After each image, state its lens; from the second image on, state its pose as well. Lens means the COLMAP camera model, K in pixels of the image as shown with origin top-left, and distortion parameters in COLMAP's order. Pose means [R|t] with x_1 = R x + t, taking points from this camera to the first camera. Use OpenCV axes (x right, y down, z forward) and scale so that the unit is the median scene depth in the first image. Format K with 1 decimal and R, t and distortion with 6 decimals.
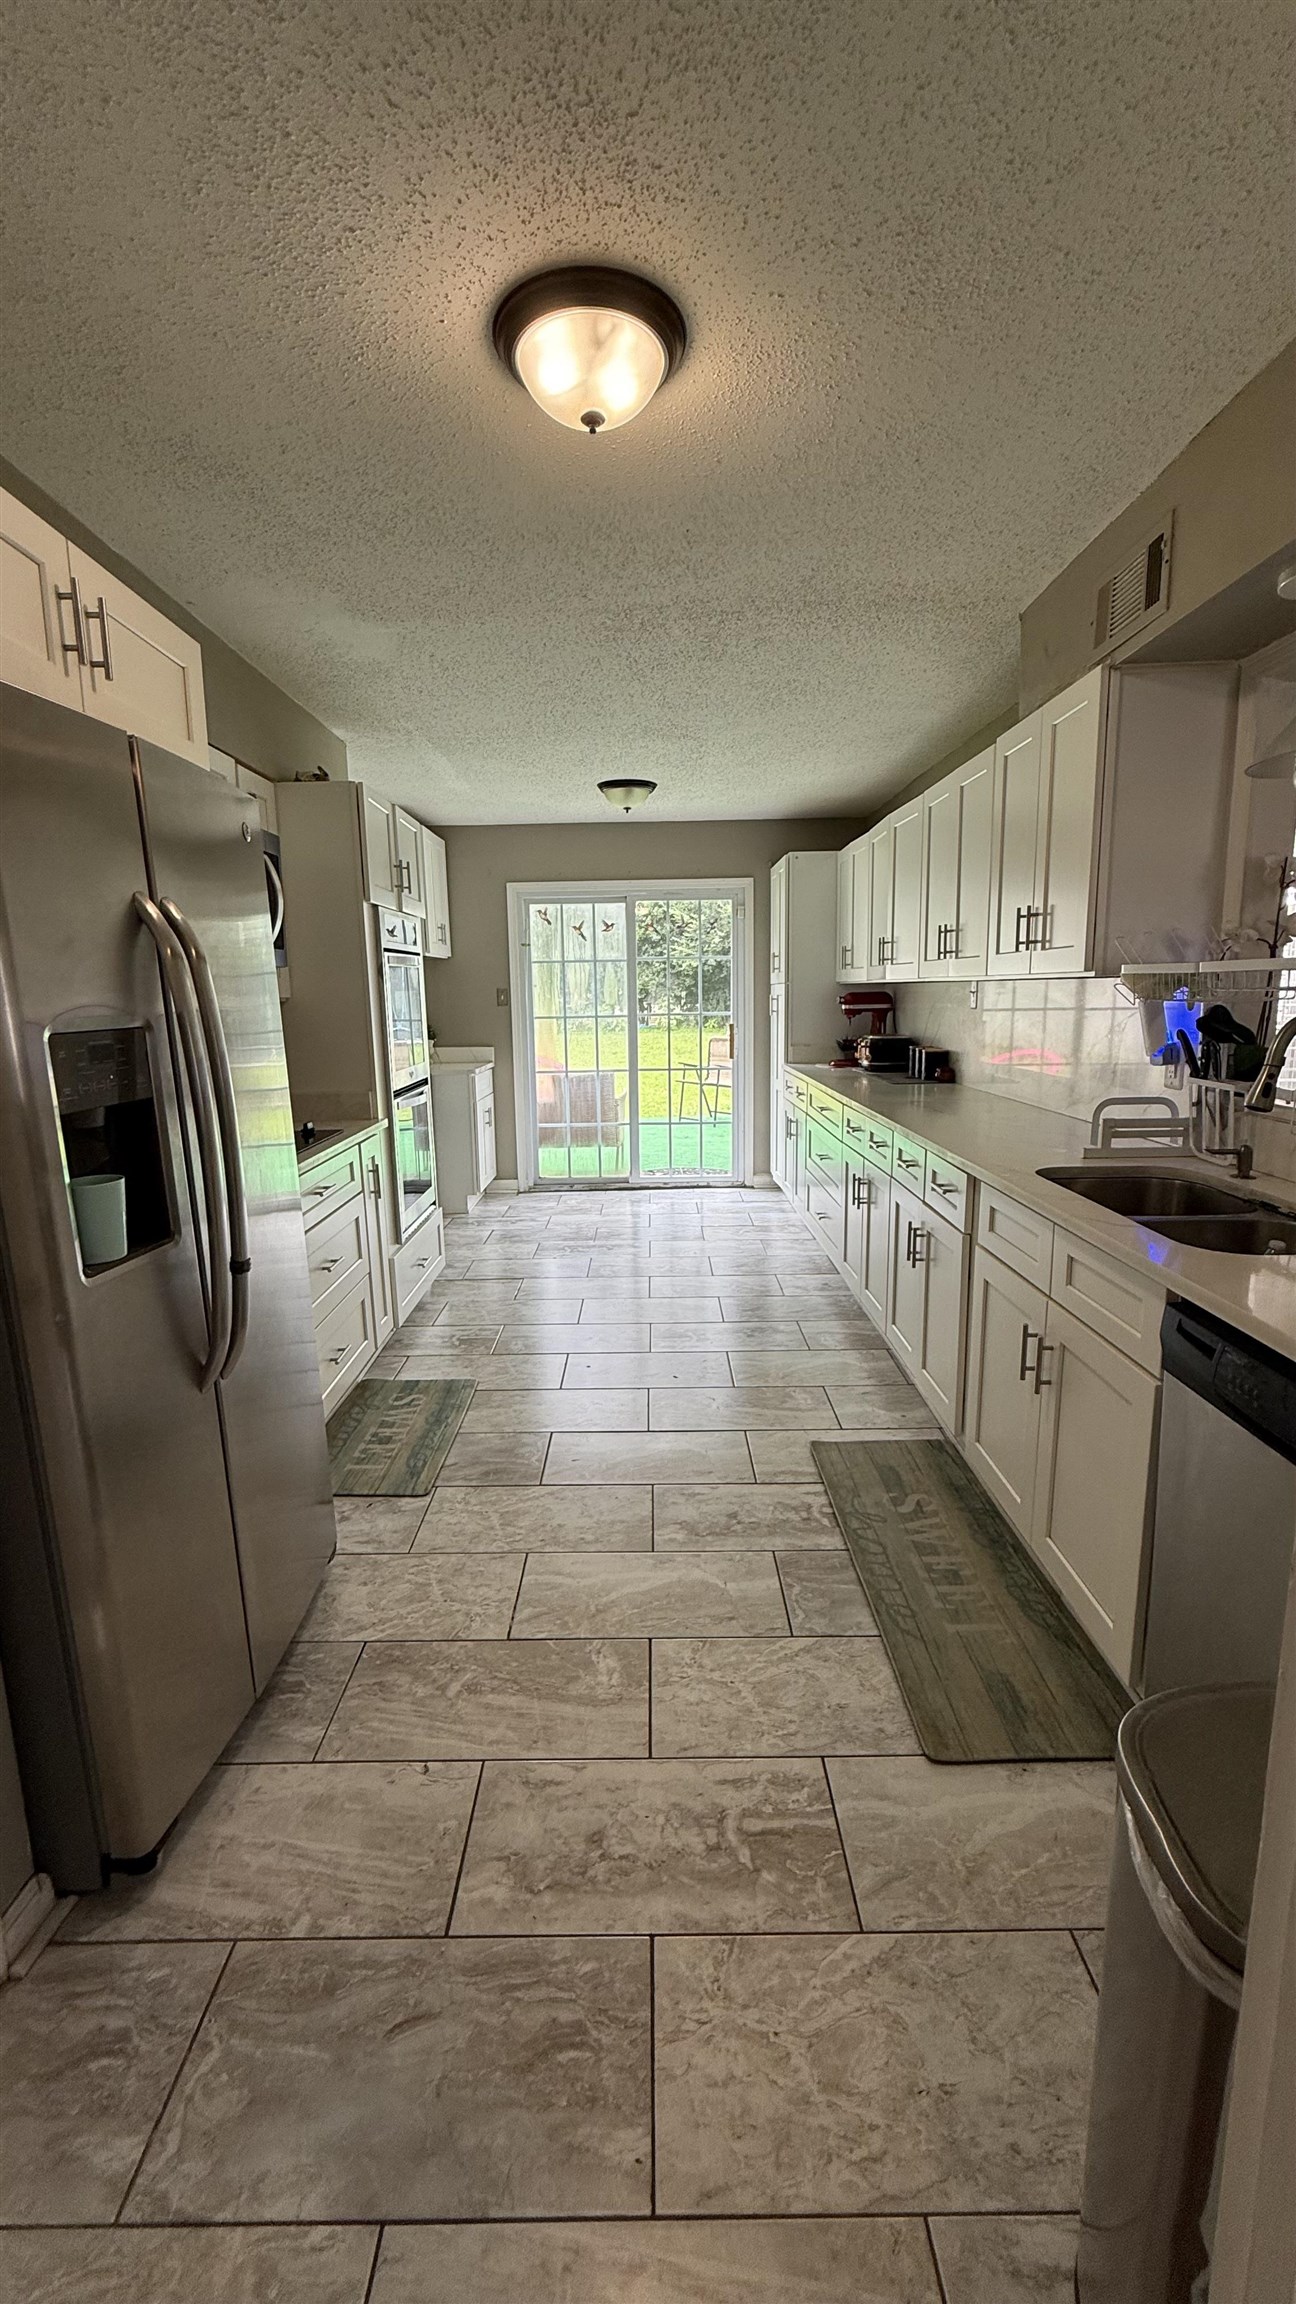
lens RADIAL K [[883.0, 0, 648.0], [0, 883.0, 1152.0], [0, 0, 1]] dist [-0.000289, -0.000022]
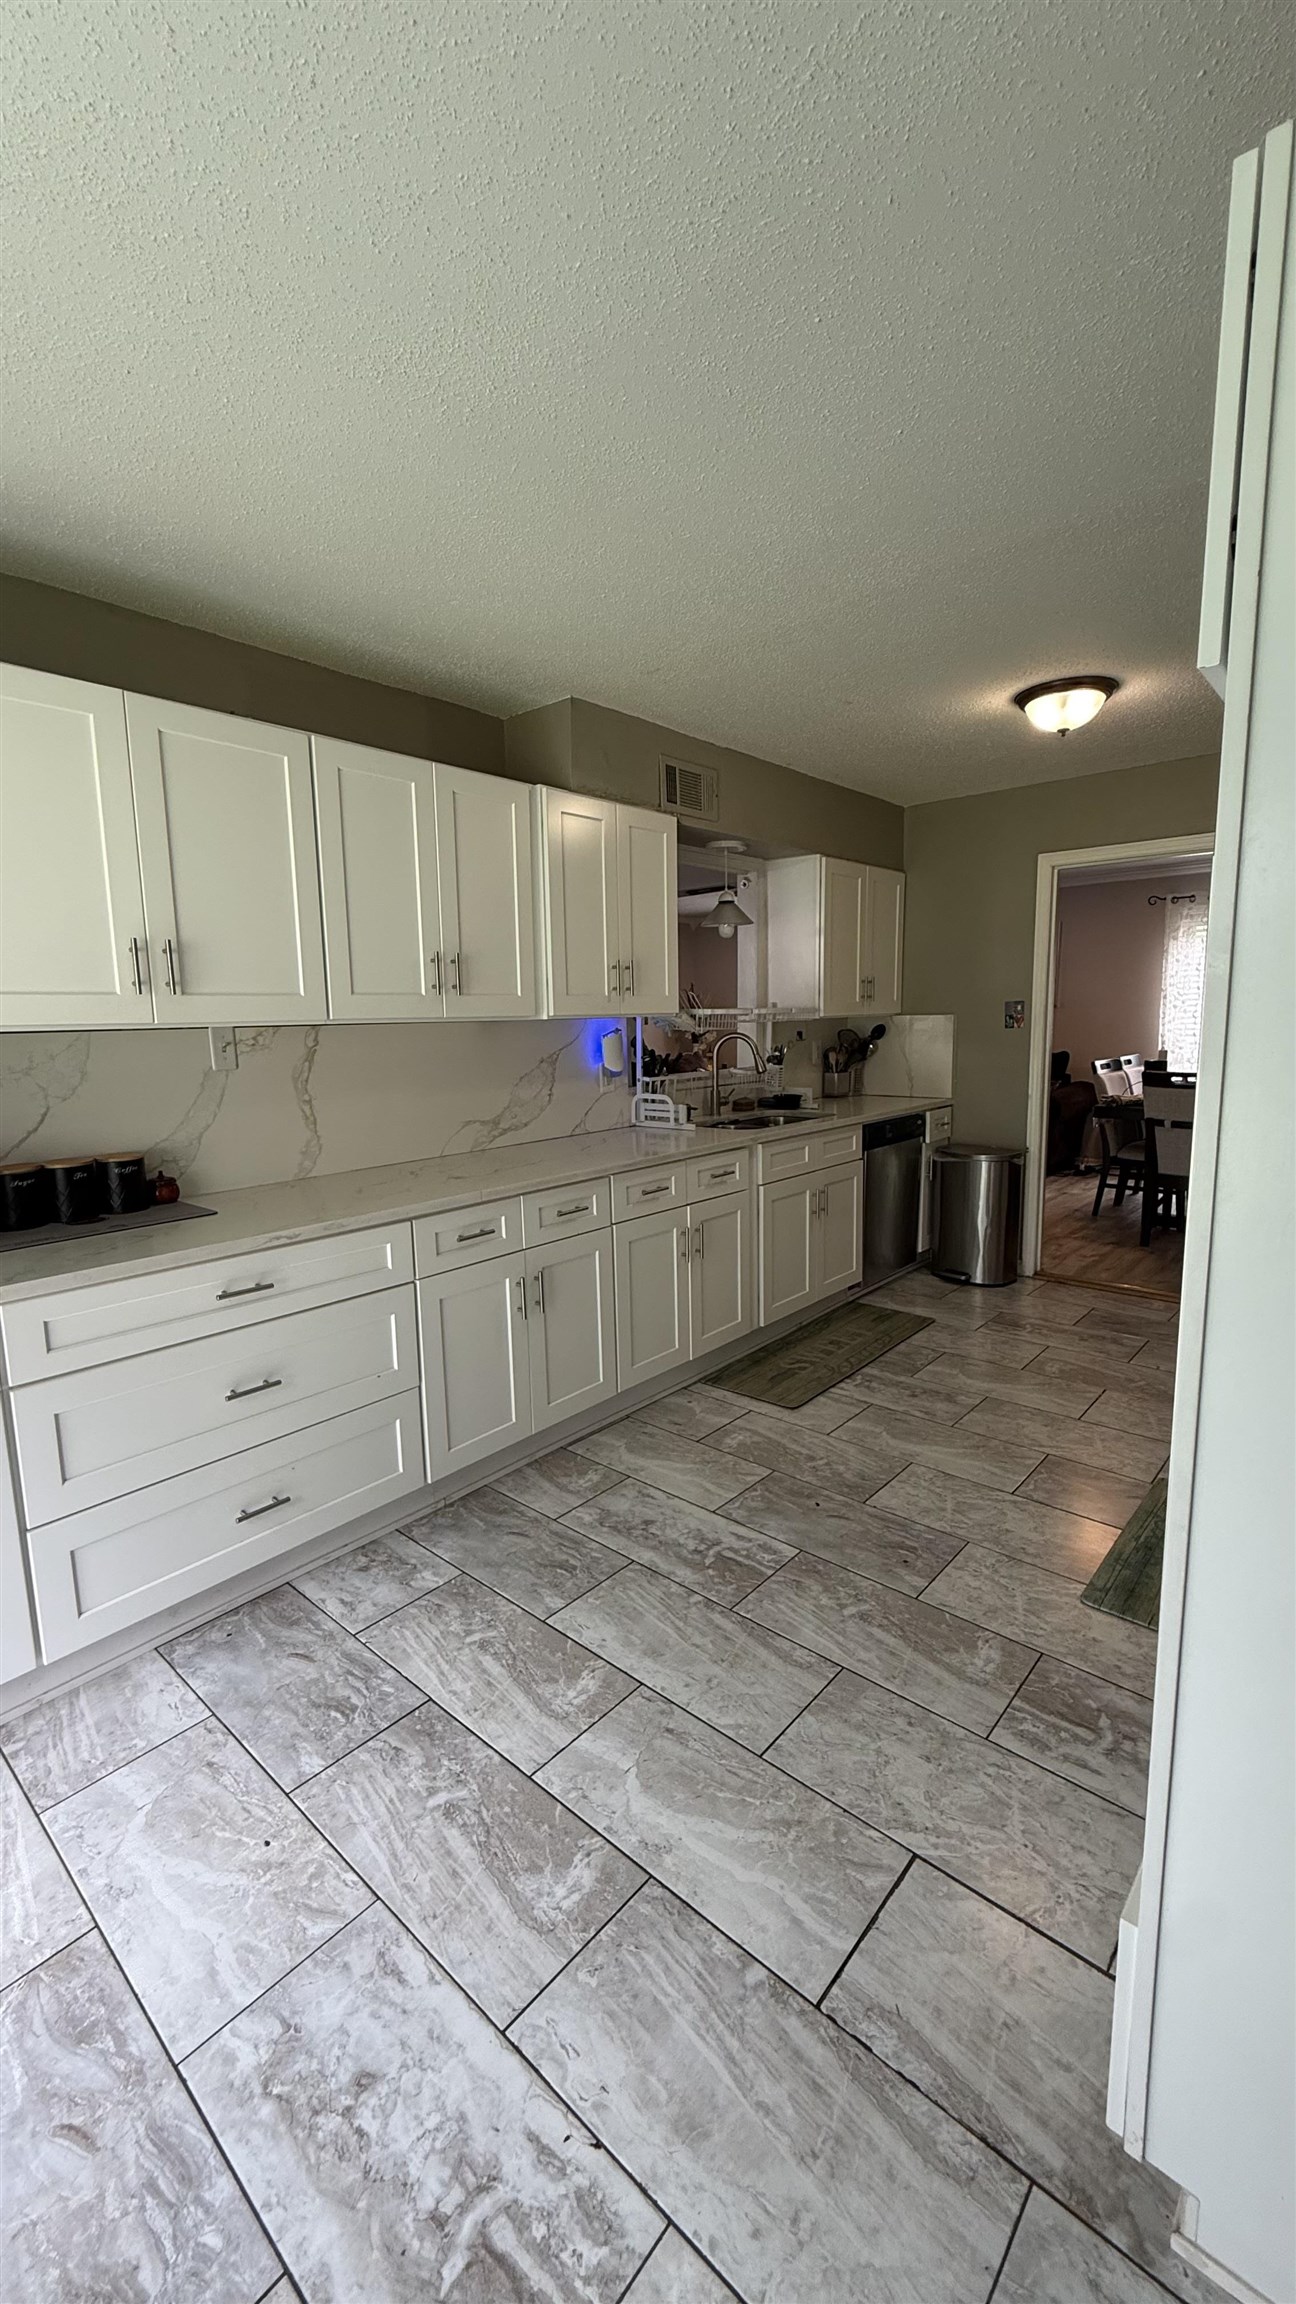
lens RADIAL K [[923.0, 0, 648.0], [0, 923.0, 1152.0], [0, 0, 1]] dist [0.001350, 0.000258]
pose [[-0.745972, -0.066272, 0.662671, -0.536745], [0.150818, 0.952375, 0.265021, -0.403111], [-0.648675, 0.297641, -0.700450, 2.217970]]
